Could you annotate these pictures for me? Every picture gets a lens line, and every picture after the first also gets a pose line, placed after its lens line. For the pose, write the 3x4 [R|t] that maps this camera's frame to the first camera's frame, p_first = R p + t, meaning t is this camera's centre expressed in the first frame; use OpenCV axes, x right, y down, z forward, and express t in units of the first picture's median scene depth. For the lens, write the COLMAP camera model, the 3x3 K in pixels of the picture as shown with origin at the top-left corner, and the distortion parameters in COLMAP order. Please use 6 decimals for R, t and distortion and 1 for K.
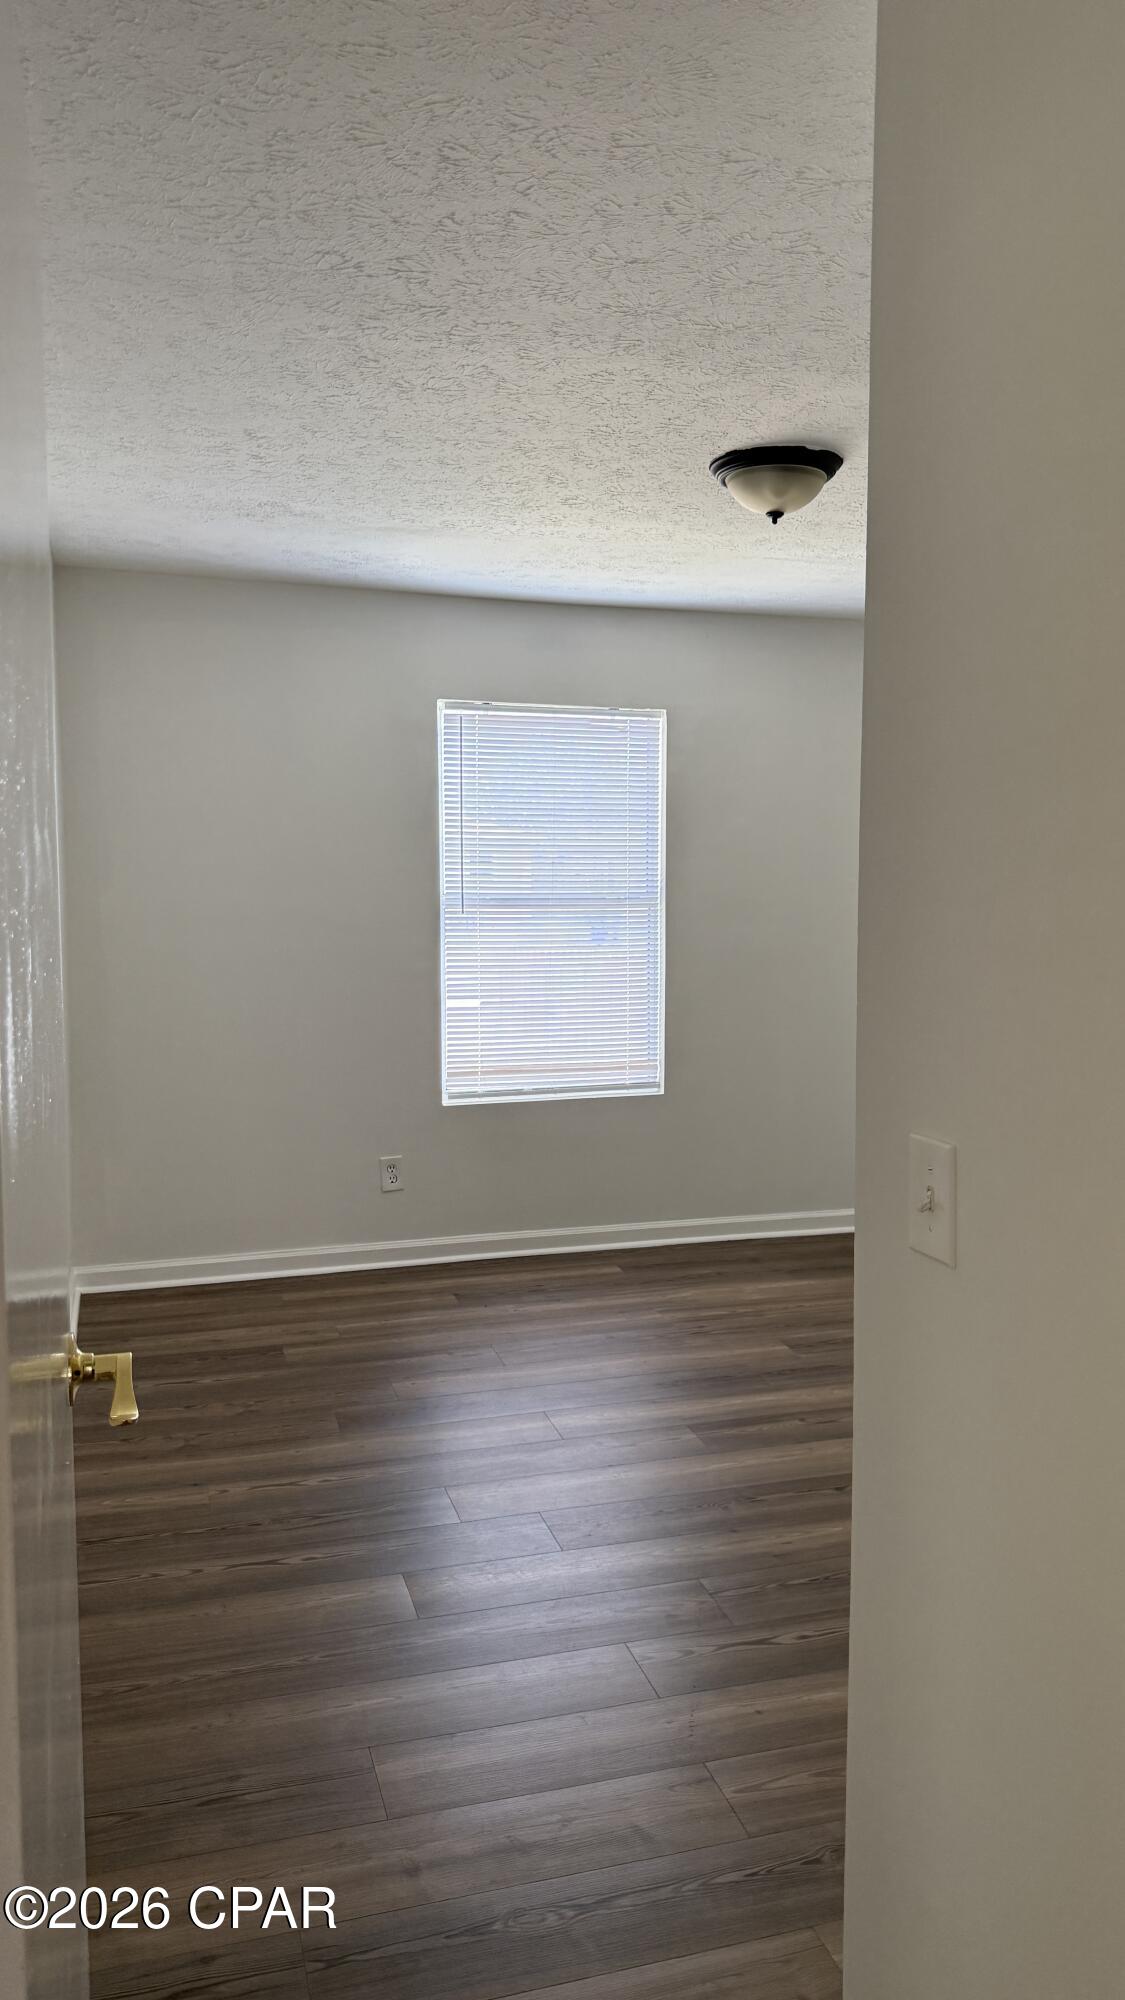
lens RADIAL K [[1390.8, 0, 558.6], [0, 1390.8, 1009.9], [0, 0, 1]] dist [0.046237, -0.060286]
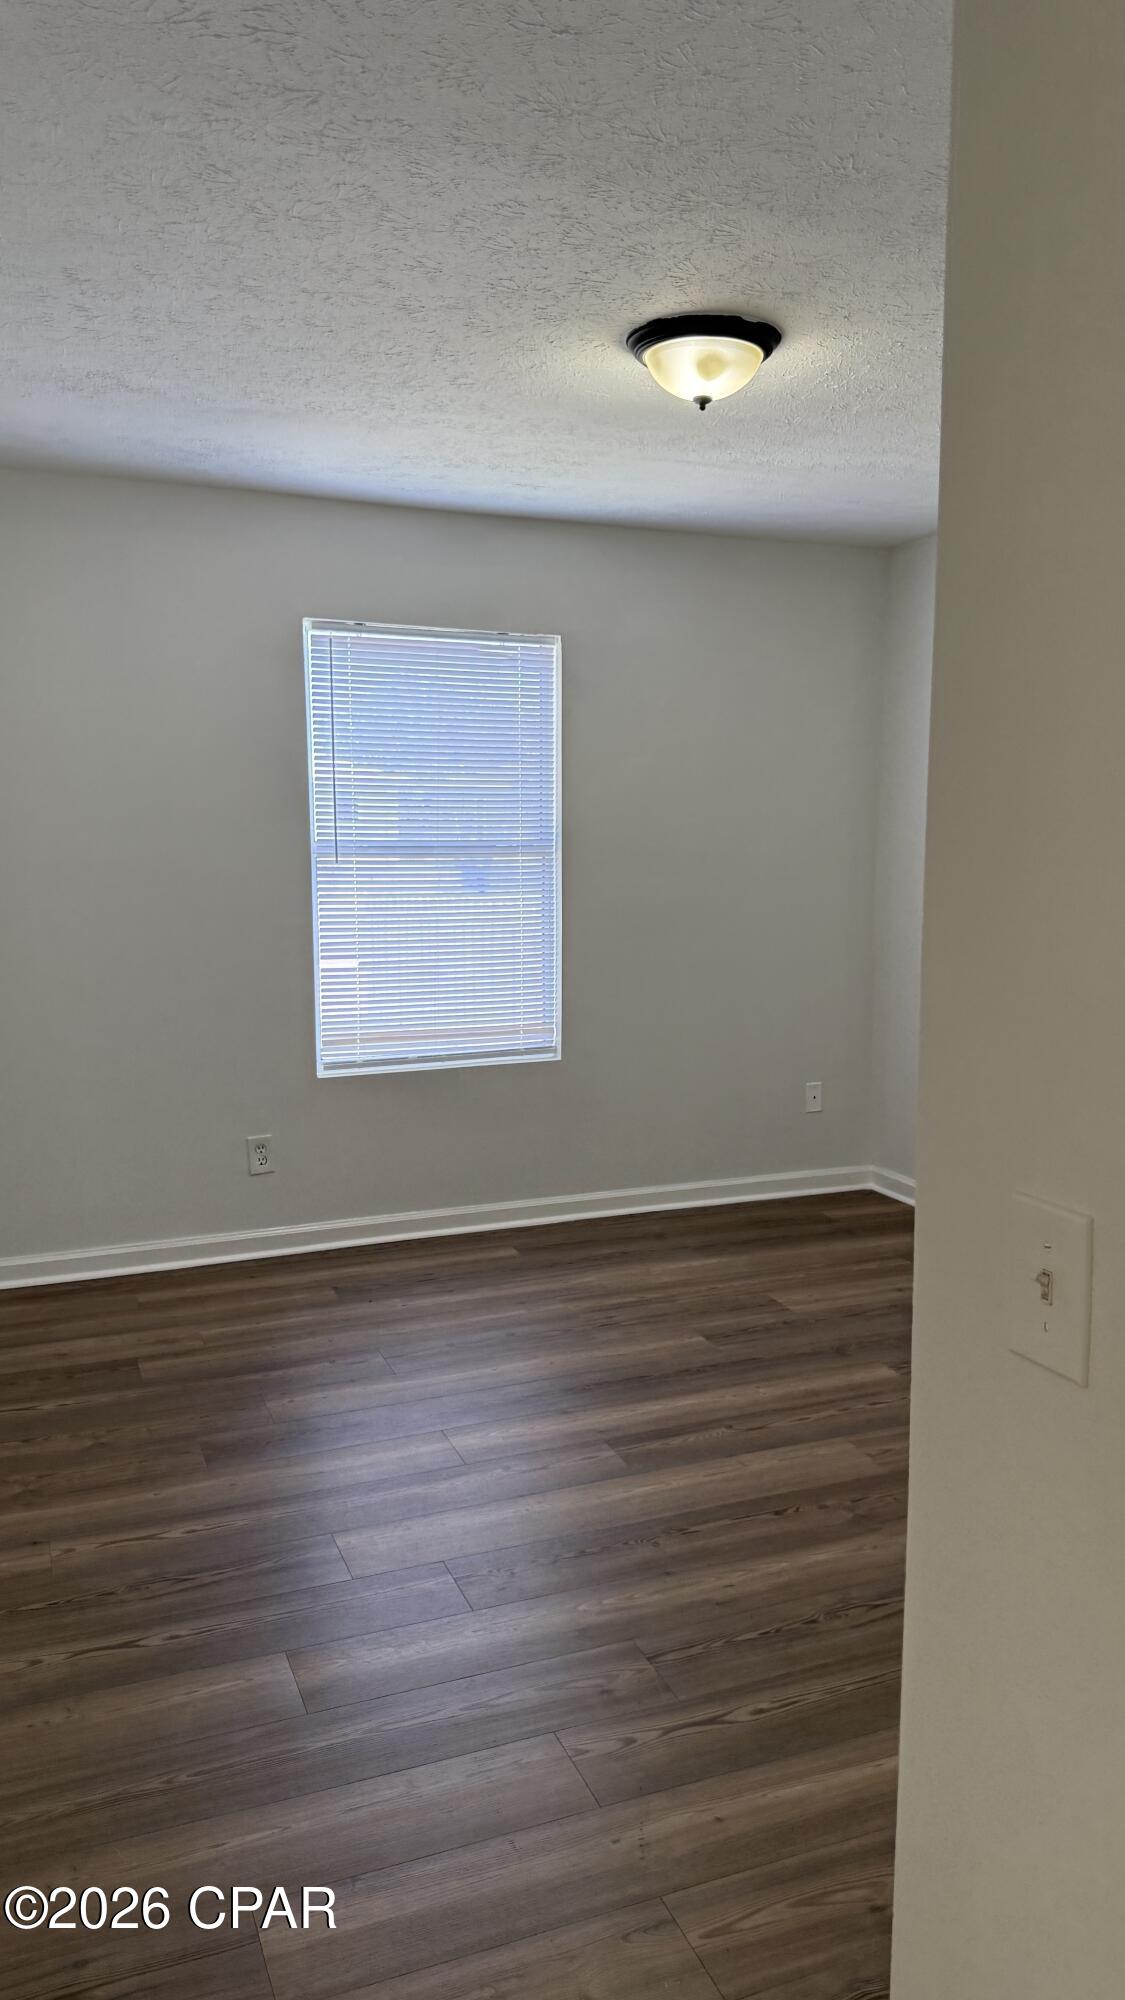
lens RADIAL K [[1390.8, 0, 558.6], [0, 1390.8, 1009.9], [0, 0, 1]] dist [0.046237, -0.060286]
pose [[0.995294, -0.012632, 0.096075, -0.020106], [0.008624, 0.999079, 0.042026, -0.015955], [-0.096517, -0.041000, 0.994487, 0.133653]]
